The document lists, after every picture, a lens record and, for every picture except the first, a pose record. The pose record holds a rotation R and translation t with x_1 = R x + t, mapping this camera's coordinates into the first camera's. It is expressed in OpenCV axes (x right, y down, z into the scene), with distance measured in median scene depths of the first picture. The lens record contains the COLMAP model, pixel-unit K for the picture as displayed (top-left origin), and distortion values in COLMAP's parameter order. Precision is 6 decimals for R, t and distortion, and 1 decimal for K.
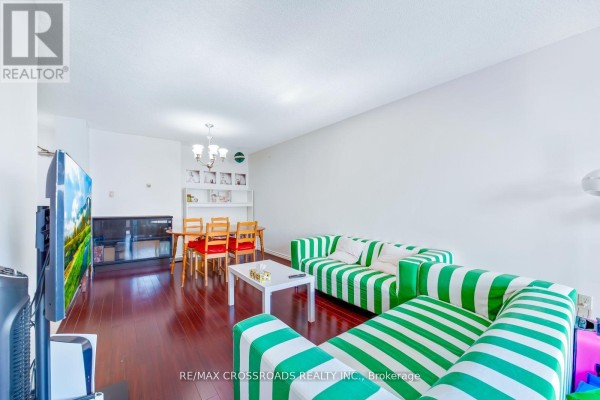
lens RADIAL K [[235.8, 0, 296.4], [0, 235.8, 205.3], [0, 0, 1]] dist [-0.016834, 0.002357]
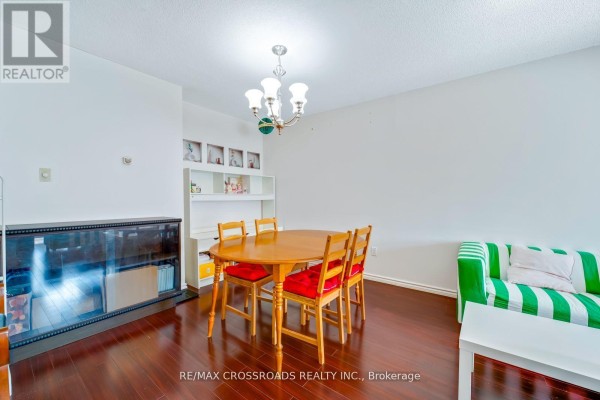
lens RADIAL K [[235.8, 0, 295.0], [0, 235.8, 202.1], [0, 0, 1]] dist [-0.016834, 0.002357]
pose [[0.962048, -0.008559, 0.272746, -0.339701], [0.003409, 0.999807, 0.019349, -0.001357], [-0.272859, -0.017685, 0.961892, 0.330153]]
